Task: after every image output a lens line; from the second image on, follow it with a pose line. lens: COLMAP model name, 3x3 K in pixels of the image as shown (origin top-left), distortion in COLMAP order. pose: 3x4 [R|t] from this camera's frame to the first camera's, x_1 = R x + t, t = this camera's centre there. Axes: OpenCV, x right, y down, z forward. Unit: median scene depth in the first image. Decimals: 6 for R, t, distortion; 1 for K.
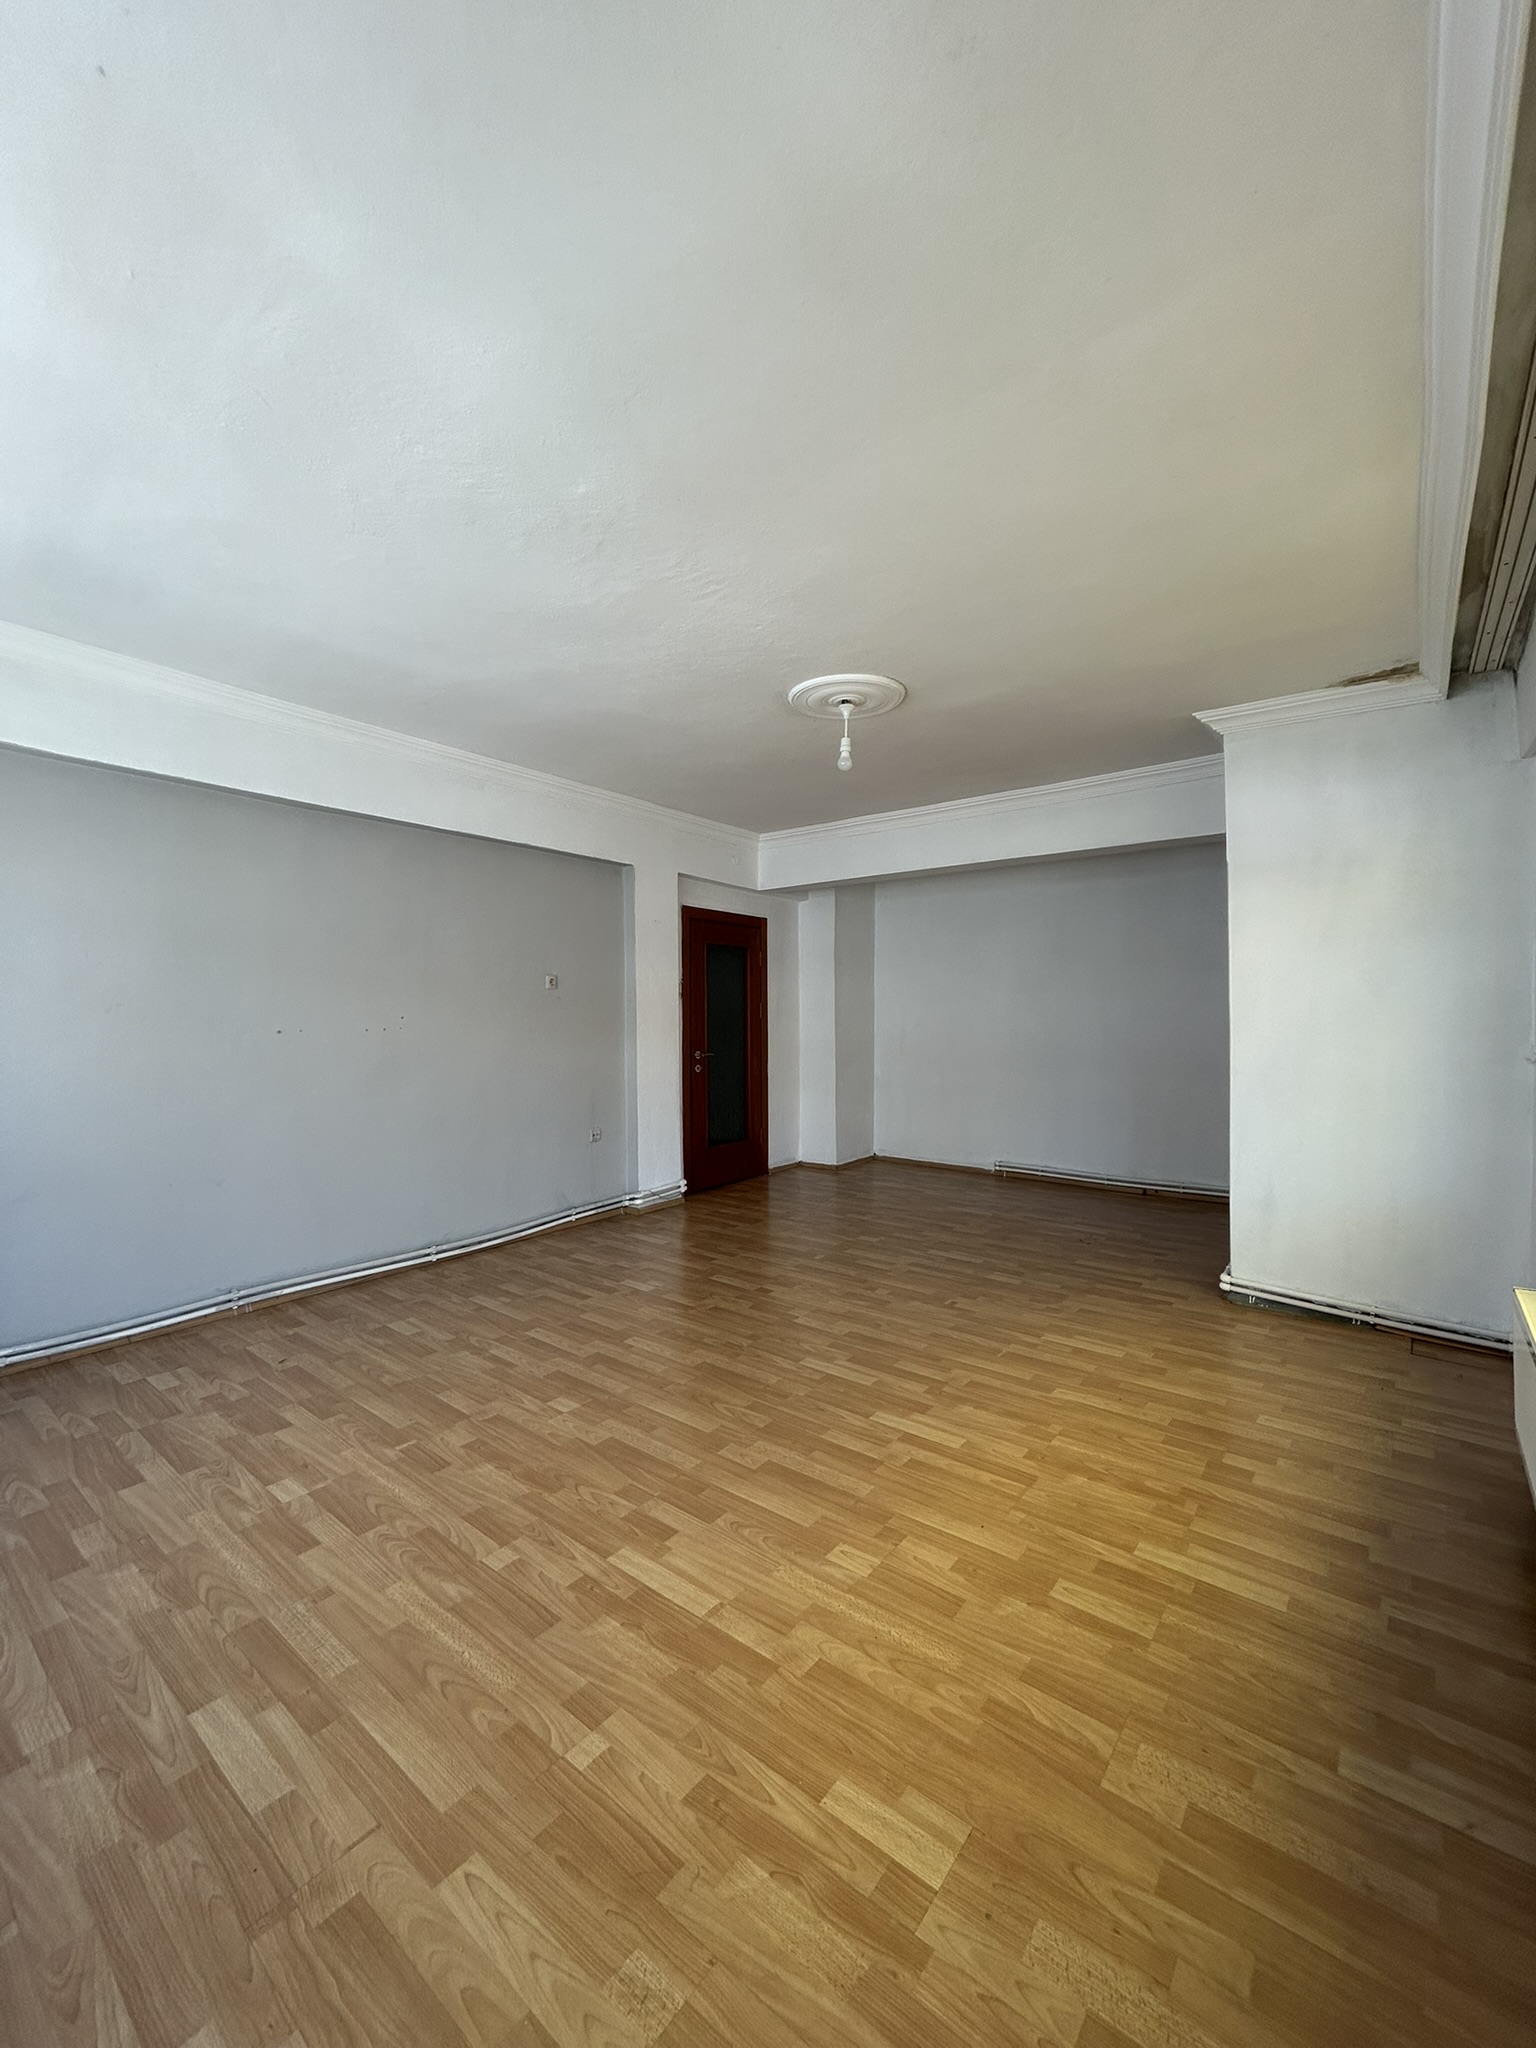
lens RADIAL K [[822.9, 0, 769.4], [0, 822.9, 1025.3], [0, 0, 1]] dist [-0.001317, 0.000158]
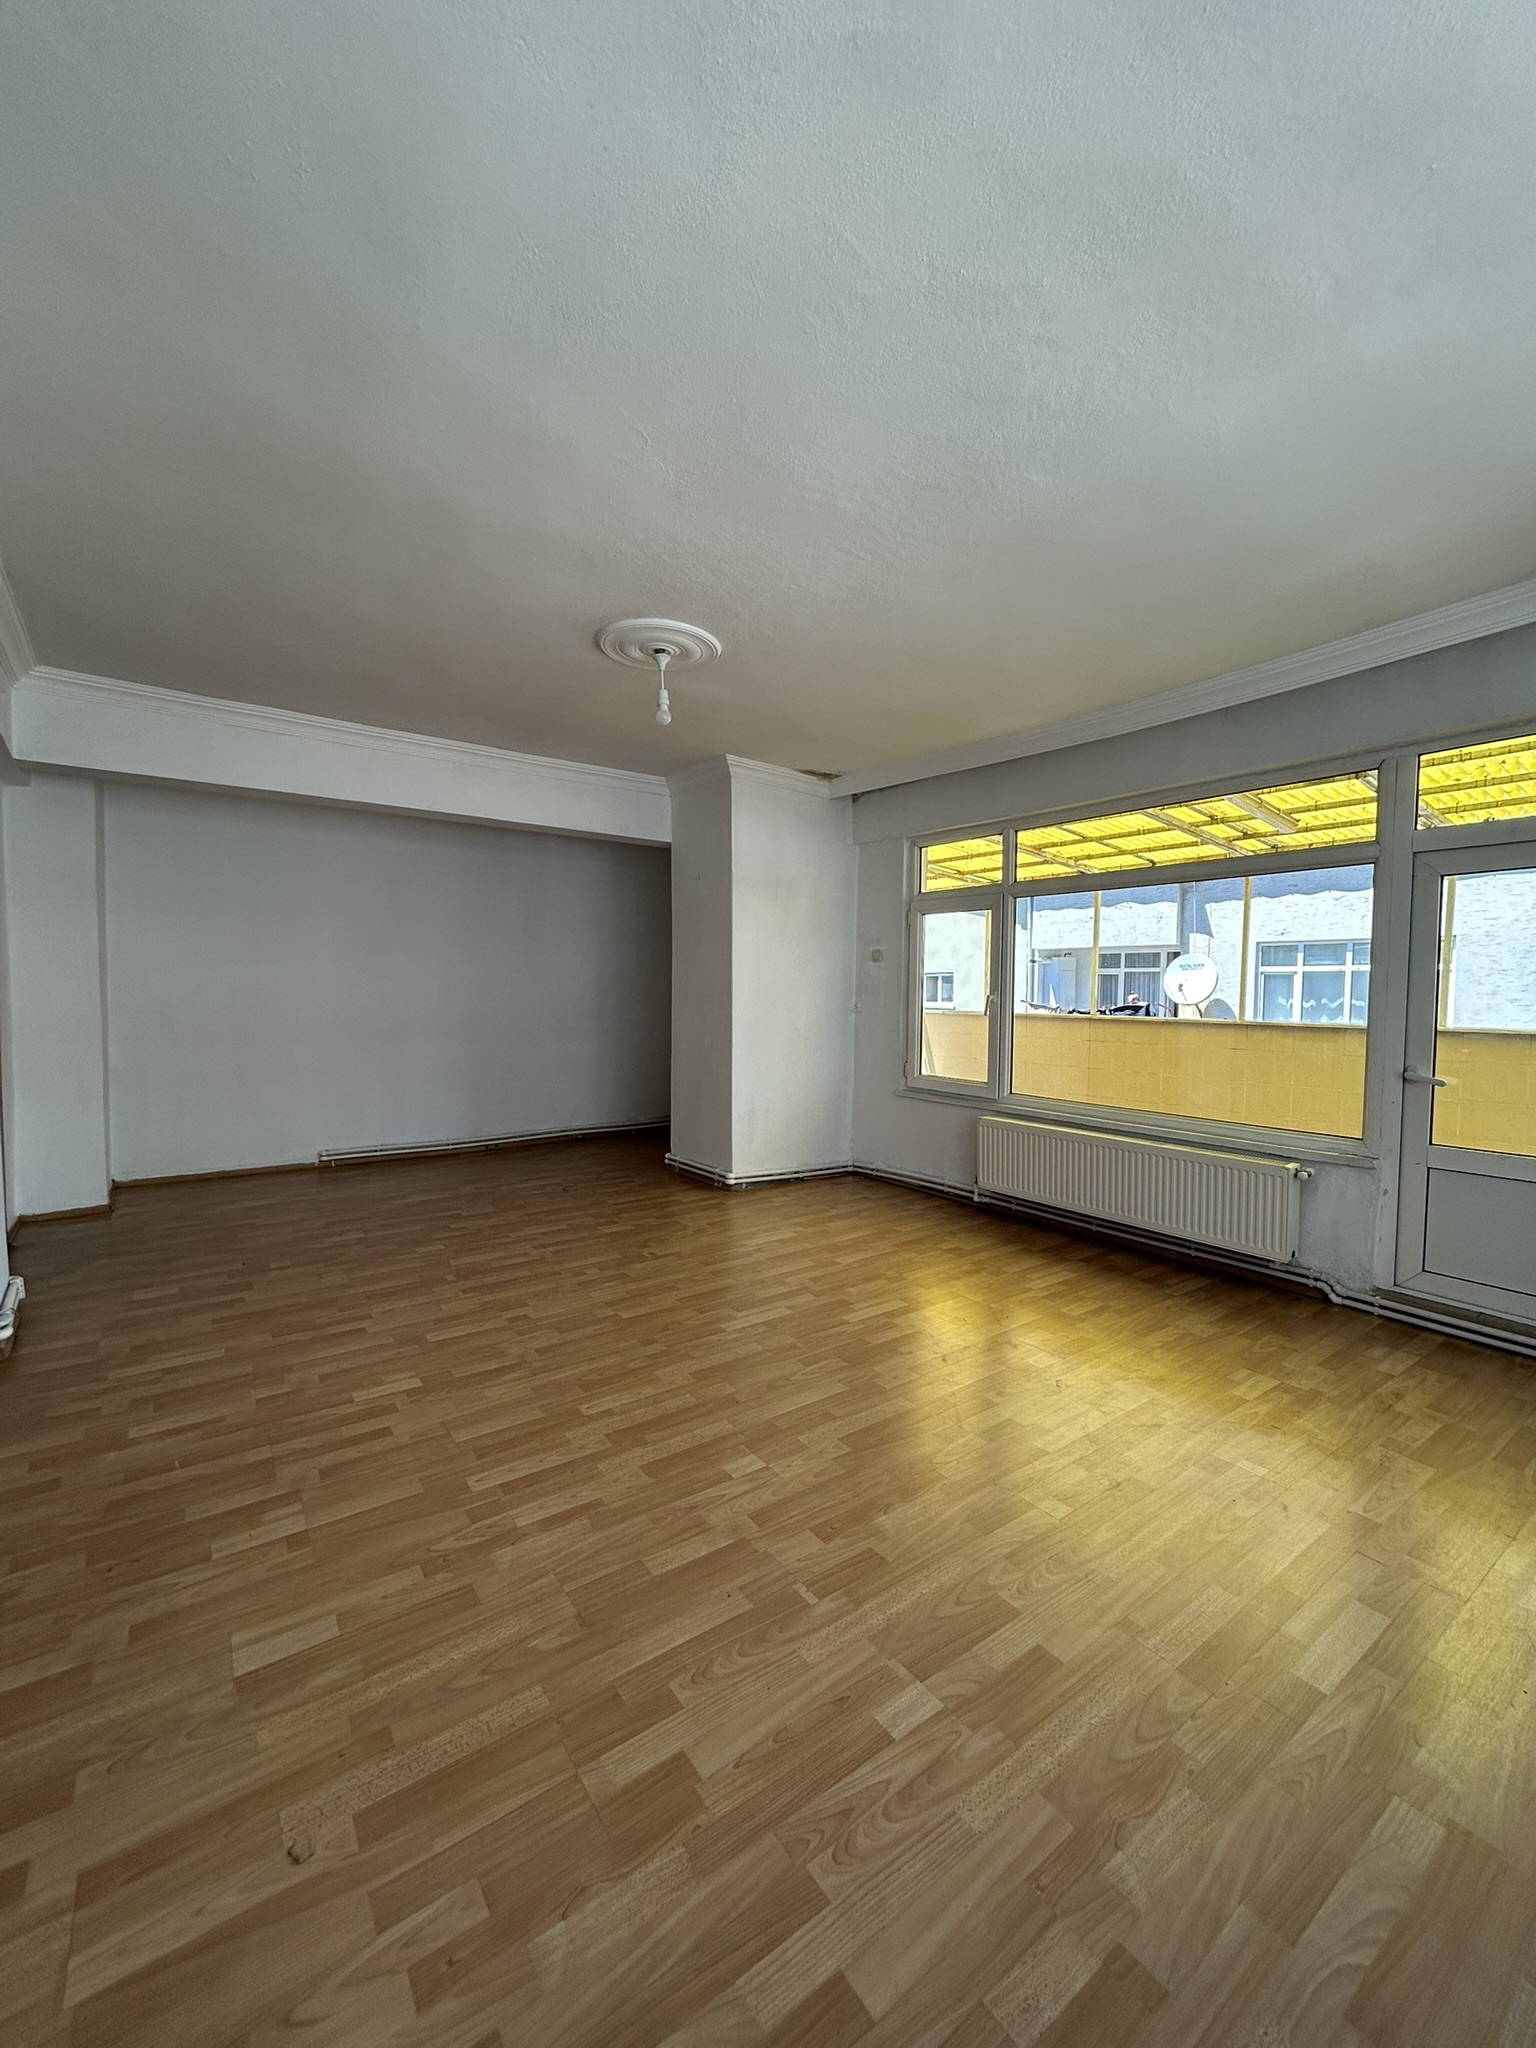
lens RADIAL K [[822.9, 0, 769.4], [0, 822.9, 1025.3], [0, 0, 1]] dist [-0.001317, 0.000158]
pose [[0.272056, -0.038948, 0.961493, -0.833864], [0.001175, 0.999193, 0.040143, 0.001453], [-0.962281, -0.009791, 0.271882, 0.640144]]
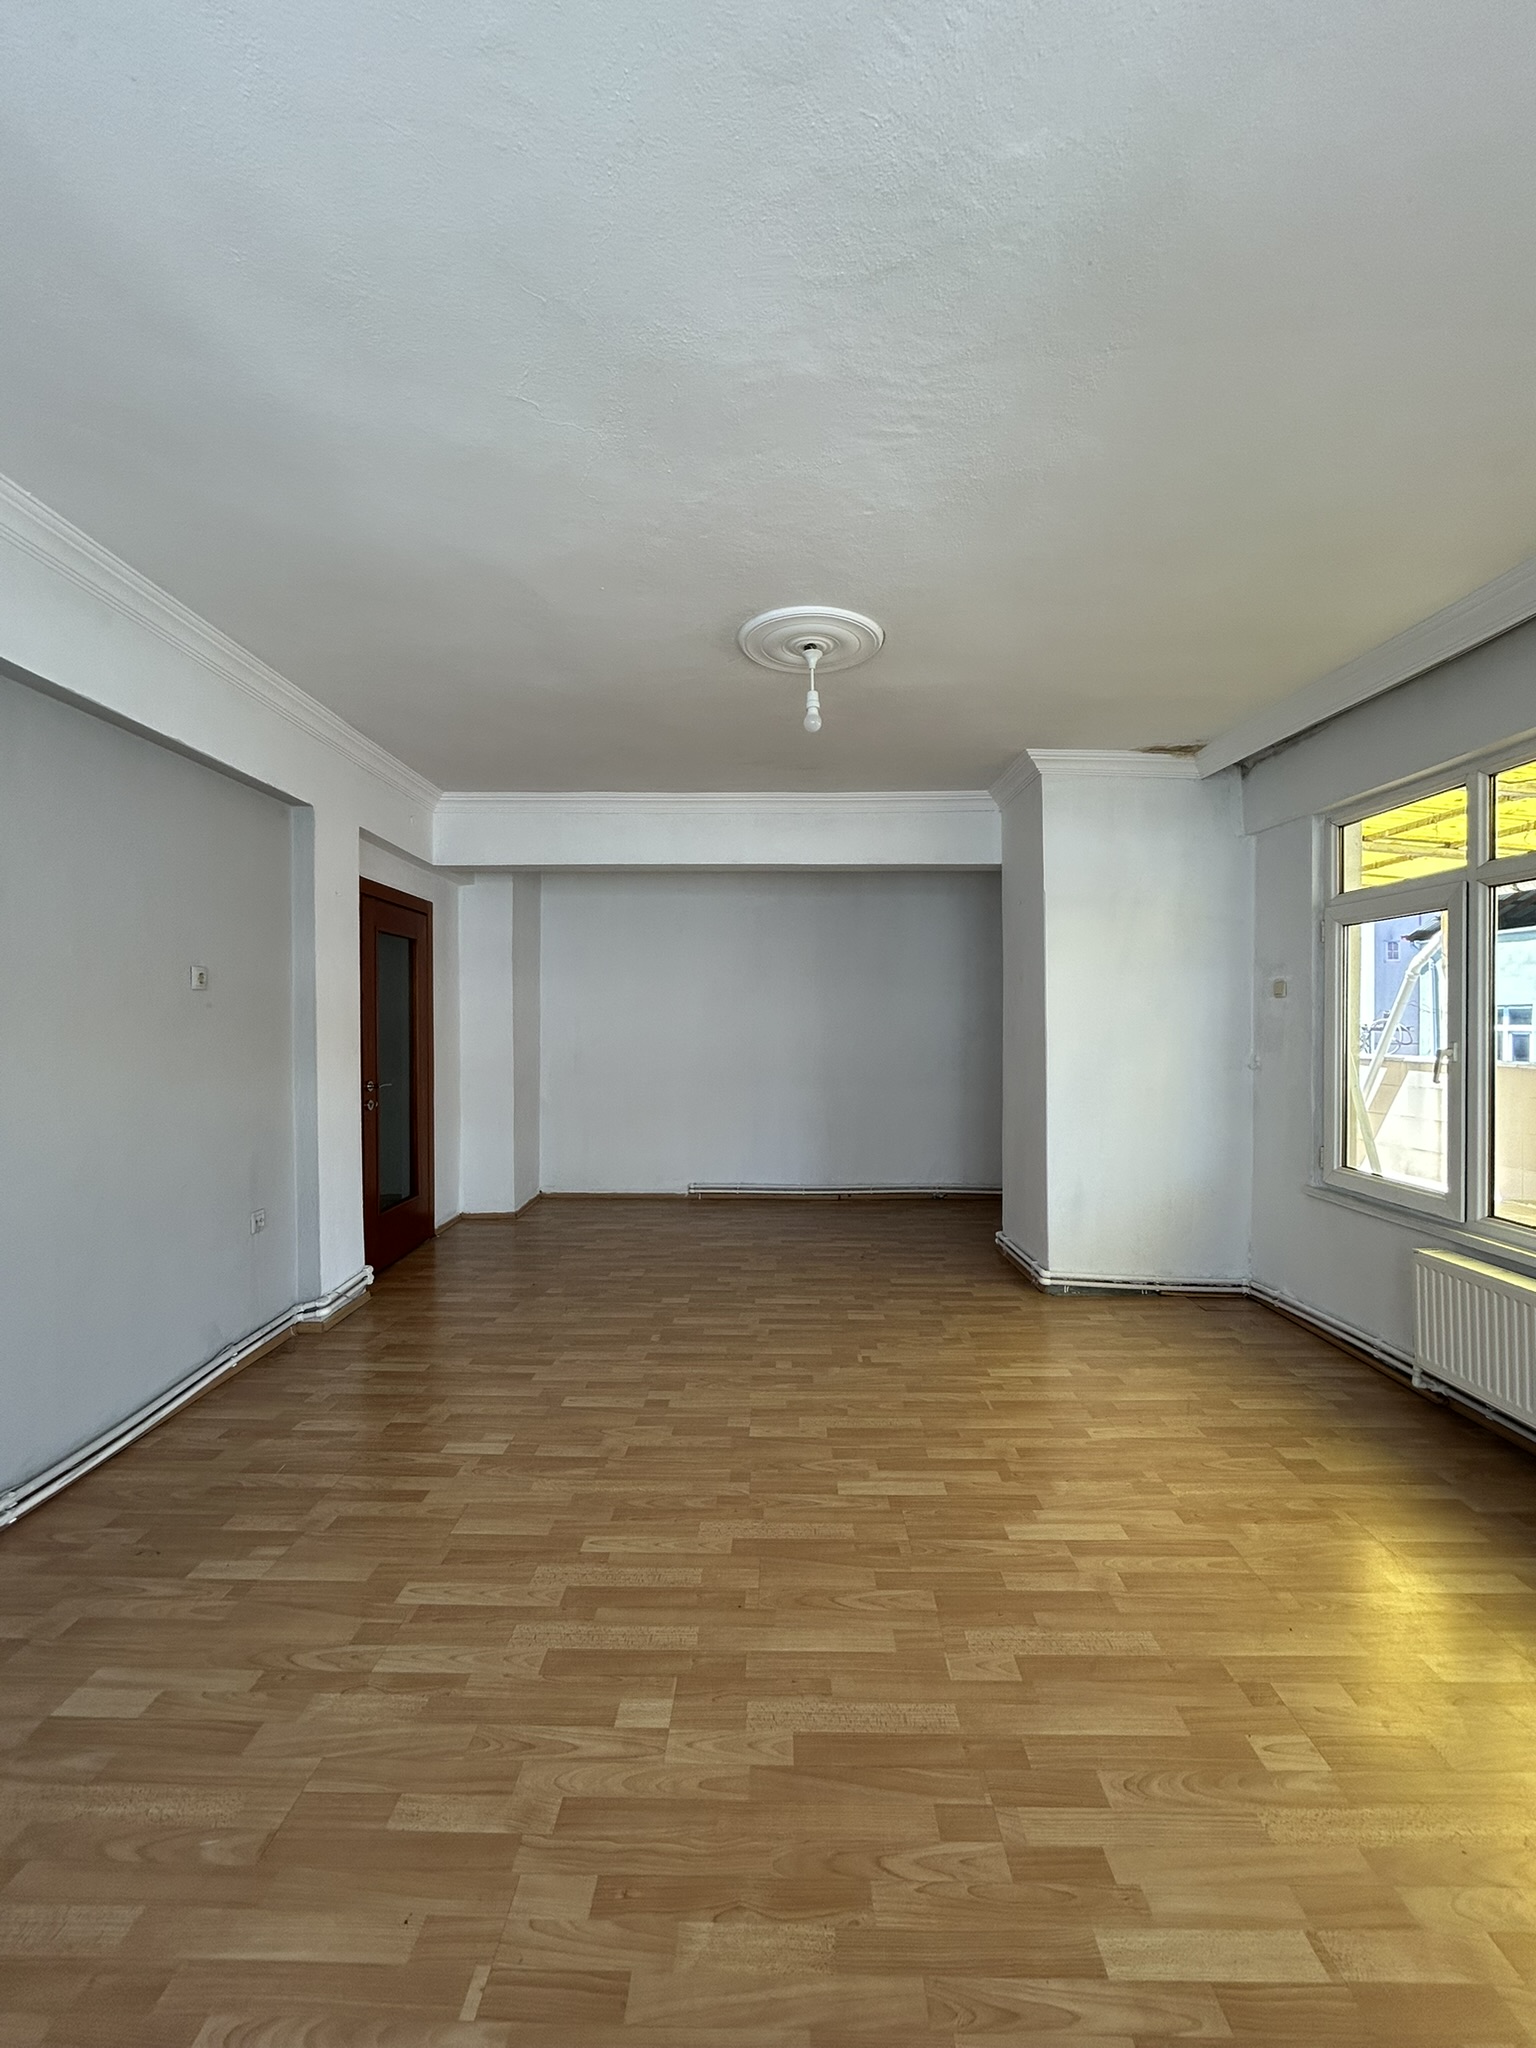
lens RADIAL K [[824.3, 0, 768.0], [0, 824.3, 1024.0], [0, 0, 1]] dist [-0.000697, 0.002337]
pose [[0.793483, 0.000158, 0.608592, -0.449456], [0.006212, 0.999946, -0.008360, -0.017126], [-0.608560, 0.010414, 0.793439, 0.402033]]
